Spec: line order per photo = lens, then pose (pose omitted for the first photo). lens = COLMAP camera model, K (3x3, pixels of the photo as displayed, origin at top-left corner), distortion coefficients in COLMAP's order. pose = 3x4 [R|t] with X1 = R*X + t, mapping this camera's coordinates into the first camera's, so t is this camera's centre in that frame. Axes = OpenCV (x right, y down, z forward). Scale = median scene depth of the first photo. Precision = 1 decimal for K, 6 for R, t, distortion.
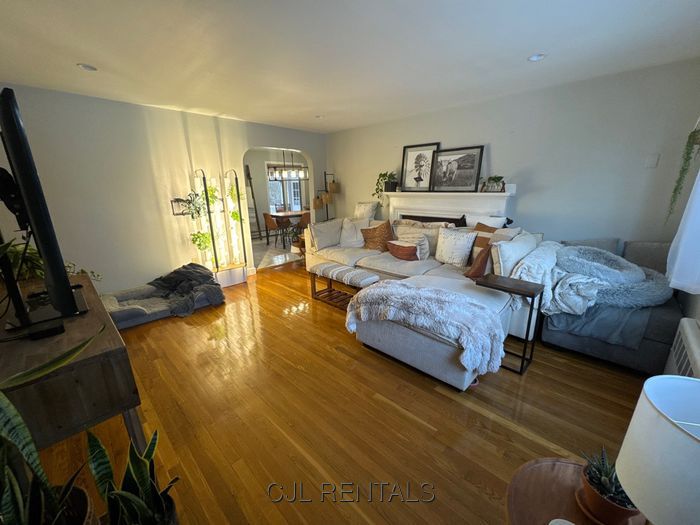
lens RADIAL K [[279.3, 0, 350.6], [0, 279.3, 263.0], [0, 0, 1]] dist [-0.000952, -0.000003]
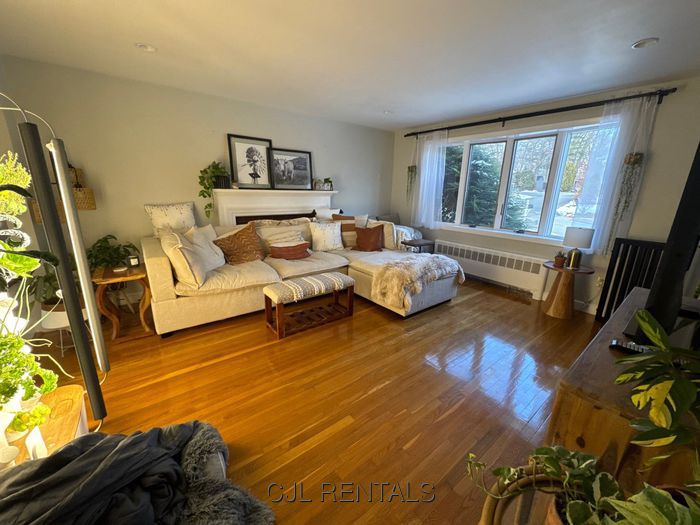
lens RADIAL K [[278.3, 0, 349.0], [0, 278.3, 262.7], [0, 0, 1]] dist [0.001163, 0.000306]
pose [[0.138511, -0.241973, 0.960346, -0.689063], [0.234546, 0.950121, 0.205569, -0.150222], [-0.962187, 0.196771, 0.188356, 0.614984]]
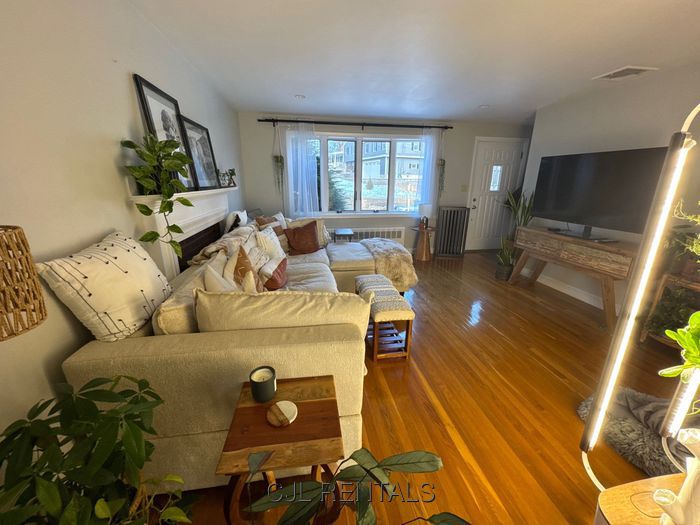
lens RADIAL K [[279.3, 0, 350.6], [0, 279.3, 263.0], [0, 0, 1]] dist [-0.000952, -0.000003]
pose [[-0.797735, -0.166929, 0.579442, -0.335718], [0.160075, 0.867820, 0.470387, -0.351028], [-0.581373, 0.467998, -0.665569, 1.298753]]
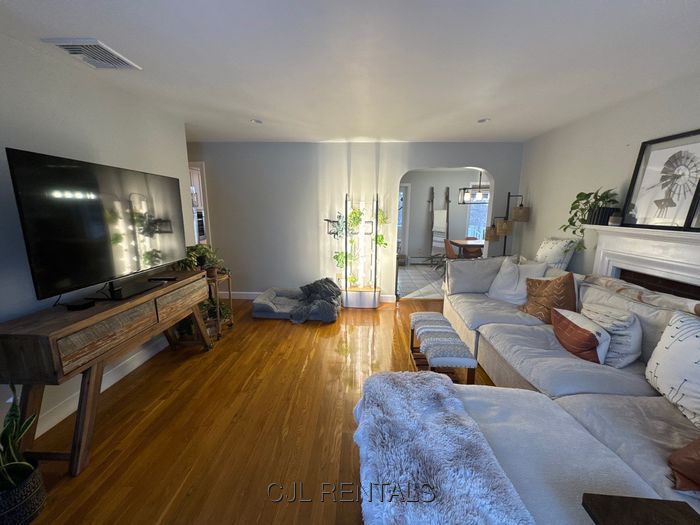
lens RADIAL K [[279.3, 0, 350.6], [0, 279.3, 263.0], [0, 0, 1]] dist [-0.000952, -0.000003]
pose [[0.662157, 0.160475, -0.731981, 0.265353], [-0.214568, 0.976505, 0.019983, -0.091734], [0.717989, 0.143827, 0.681032, 0.294097]]
